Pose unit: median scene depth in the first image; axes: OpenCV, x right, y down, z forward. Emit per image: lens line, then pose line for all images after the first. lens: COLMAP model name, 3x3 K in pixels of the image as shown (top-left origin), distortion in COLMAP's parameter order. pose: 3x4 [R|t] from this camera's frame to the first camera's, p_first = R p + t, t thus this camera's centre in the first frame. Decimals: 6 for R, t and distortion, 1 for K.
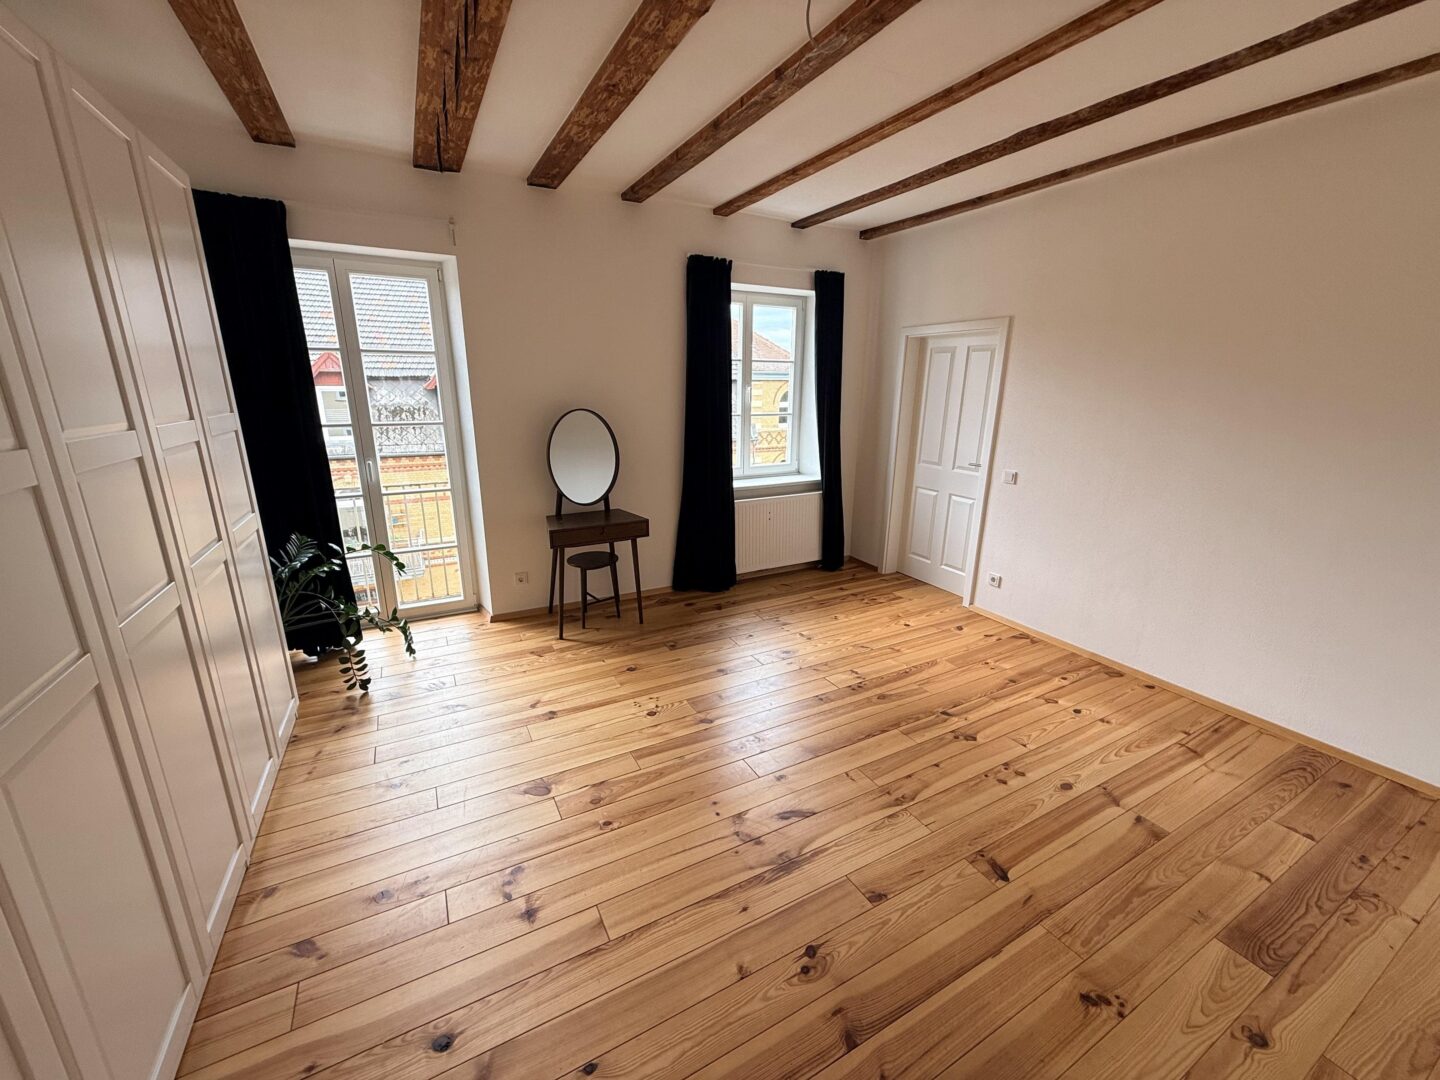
lens RADIAL K [[572.7, 0, 722.7], [0, 572.7, 536.2], [0, 0, 1]] dist [-0.000254, -0.000070]
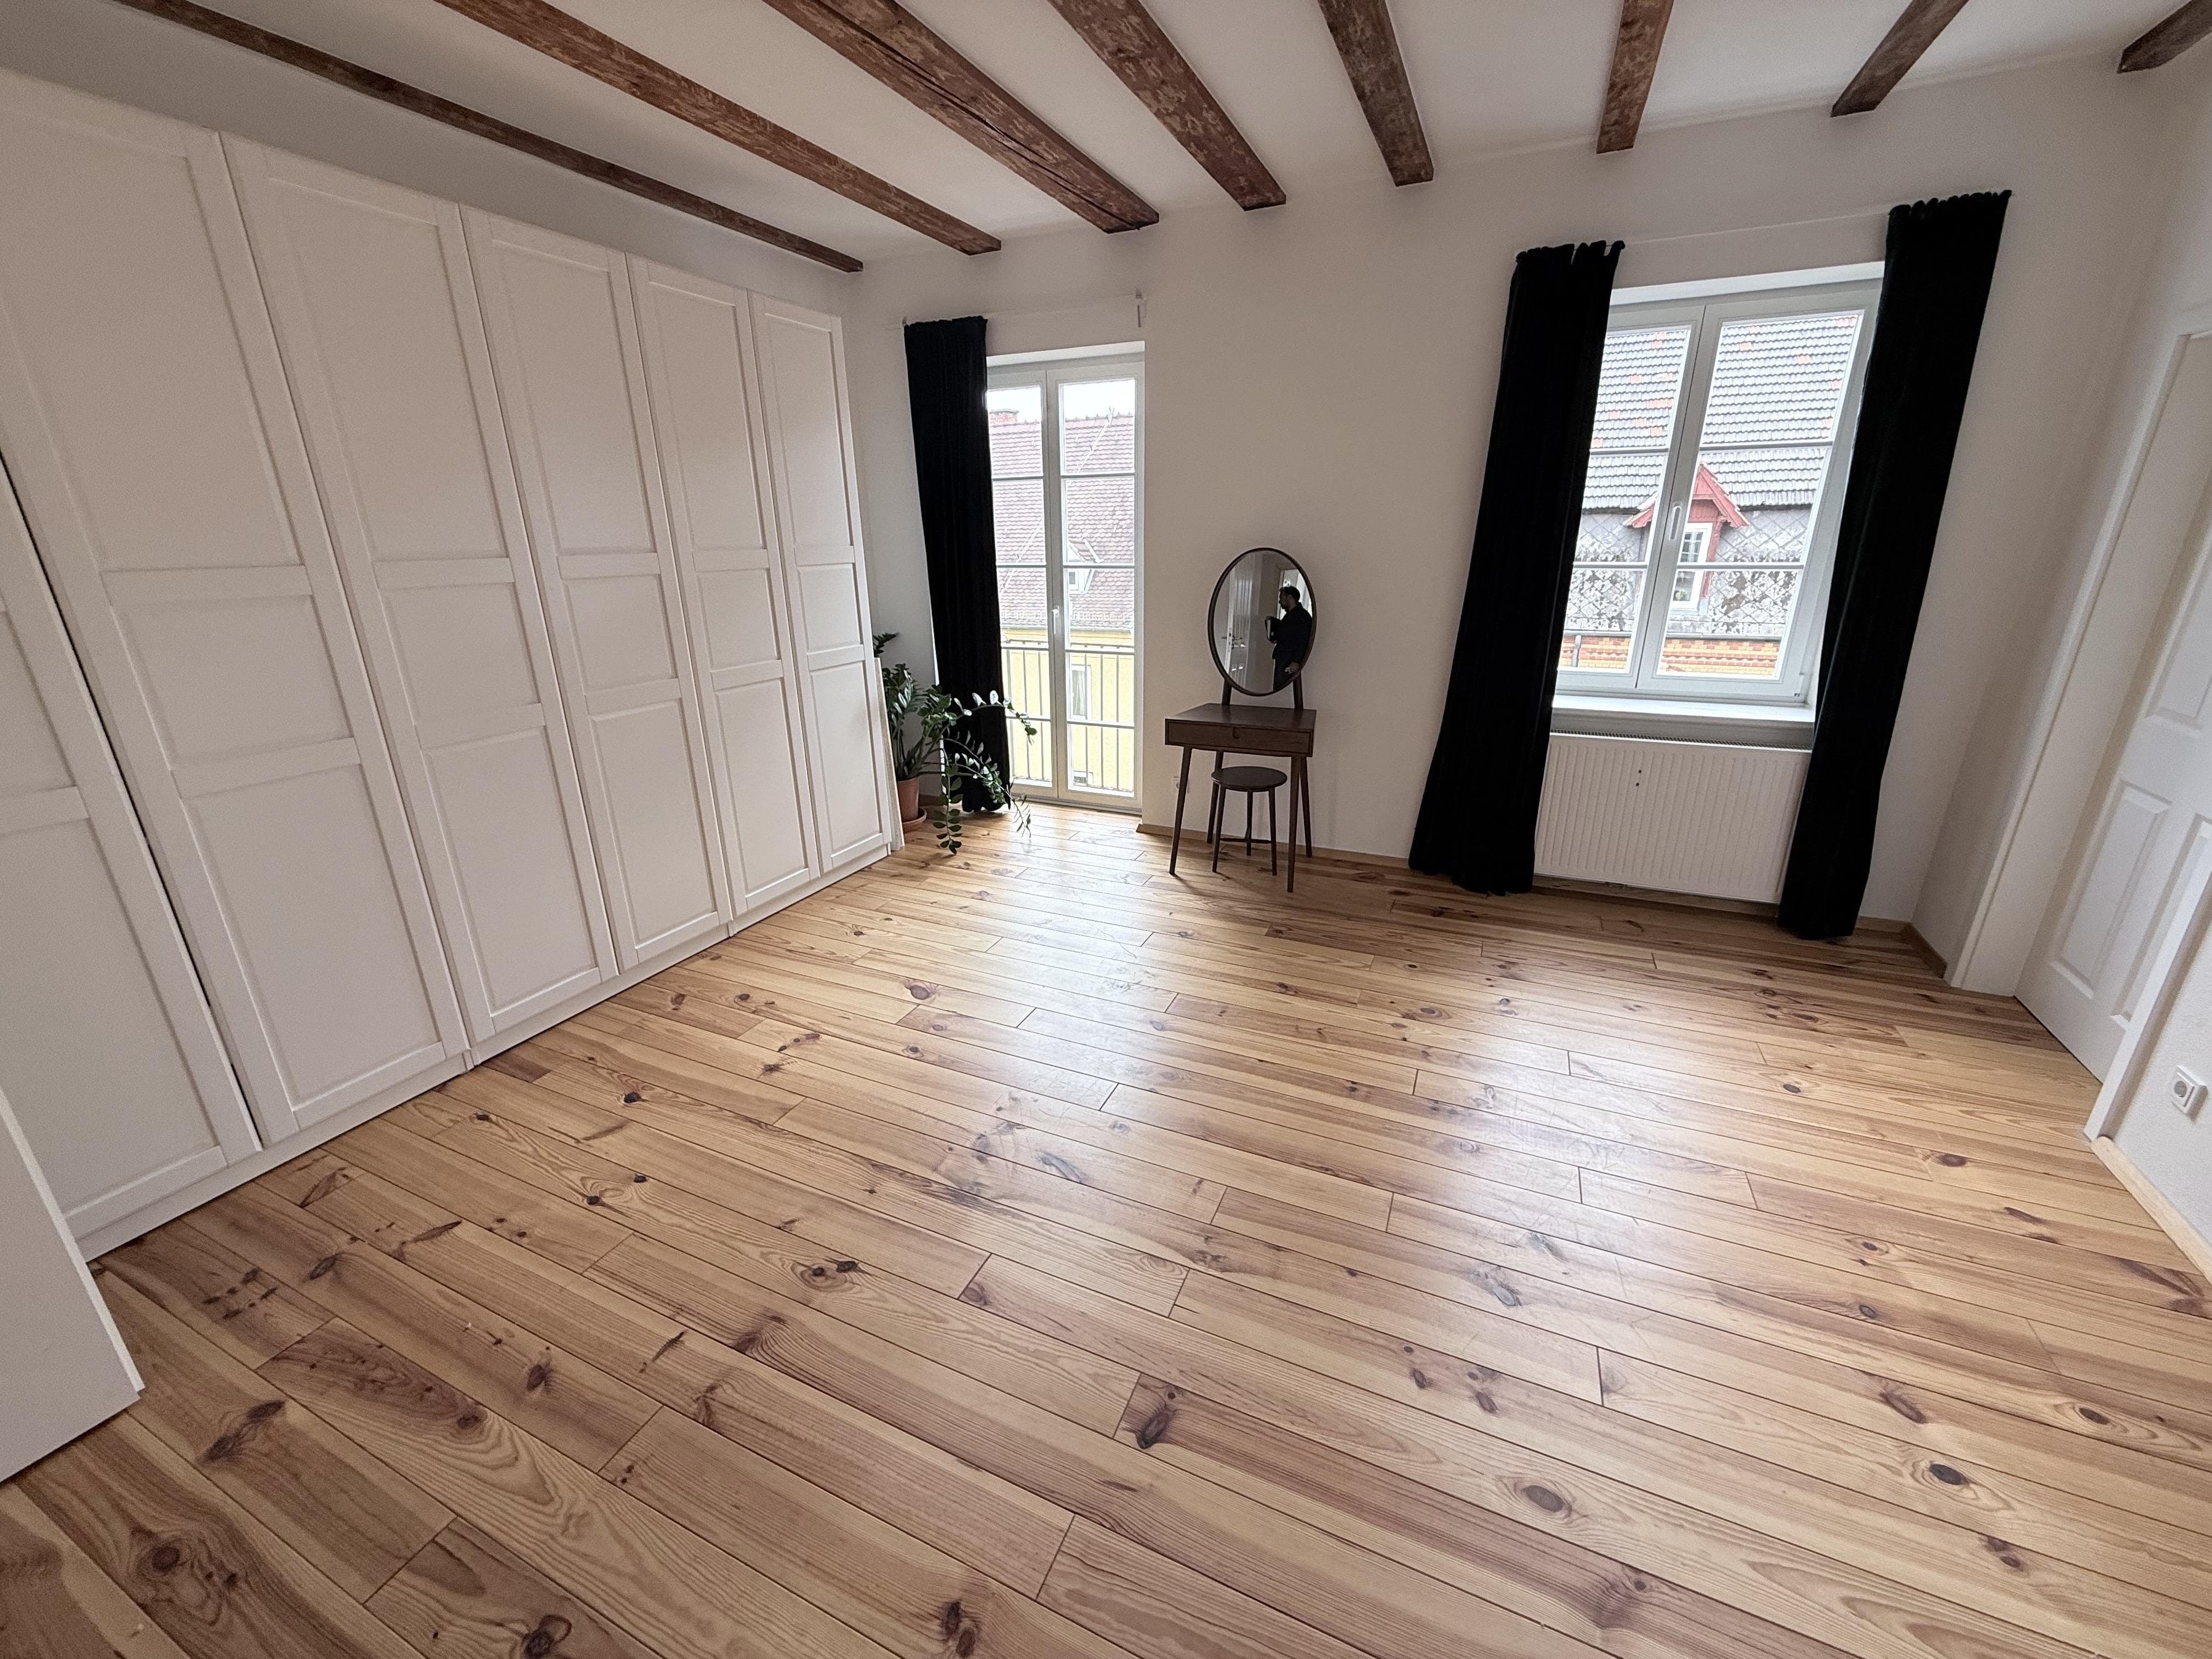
lens RADIAL K [[879.7, 0, 1108.7], [0, 879.7, 834.3], [0, 0, 1]] dist [-0.000254, -0.000070]
pose [[0.605904, 0.246713, -0.756315, 0.473857], [-0.186775, 0.968240, 0.166213, -0.036421], [0.773301, 0.040552, 0.632741, 0.219478]]
